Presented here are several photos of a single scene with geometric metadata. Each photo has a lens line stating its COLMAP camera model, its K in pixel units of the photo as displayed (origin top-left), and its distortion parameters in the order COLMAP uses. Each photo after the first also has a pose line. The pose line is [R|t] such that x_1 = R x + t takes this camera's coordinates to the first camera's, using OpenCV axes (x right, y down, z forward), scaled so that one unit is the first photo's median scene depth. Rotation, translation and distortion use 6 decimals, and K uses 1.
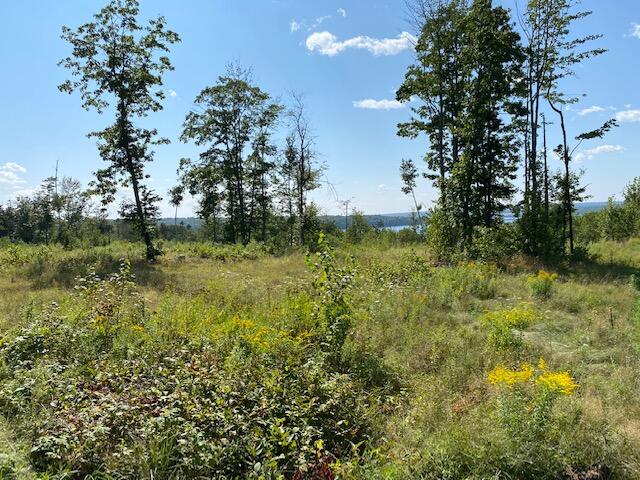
lens RADIAL K [[478.8, 0, 302.0], [0, 478.8, 236.9], [0, 0, 1]] dist [0.025536, -0.000740]
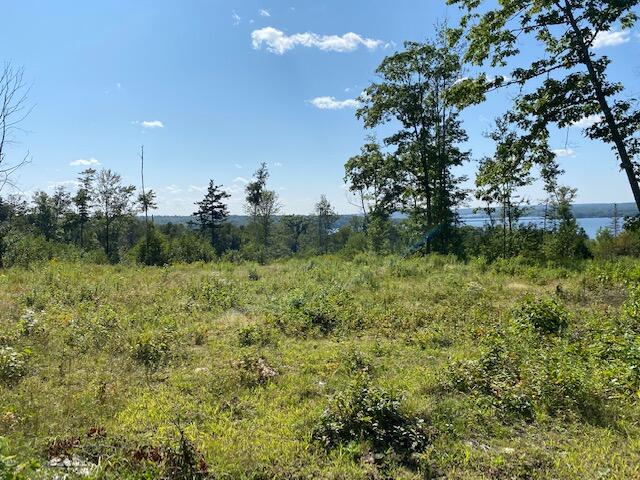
lens RADIAL K [[479.0, 0, 298.9], [0, 479.0, 239.8], [0, 0, 1]] dist [0.004799, 0.002926]
pose [[0.994510, -0.002027, 0.104620, -0.428387], [0.000839, 0.999935, 0.011396, -0.018429], [-0.104637, -0.011246, 0.994447, 0.242277]]
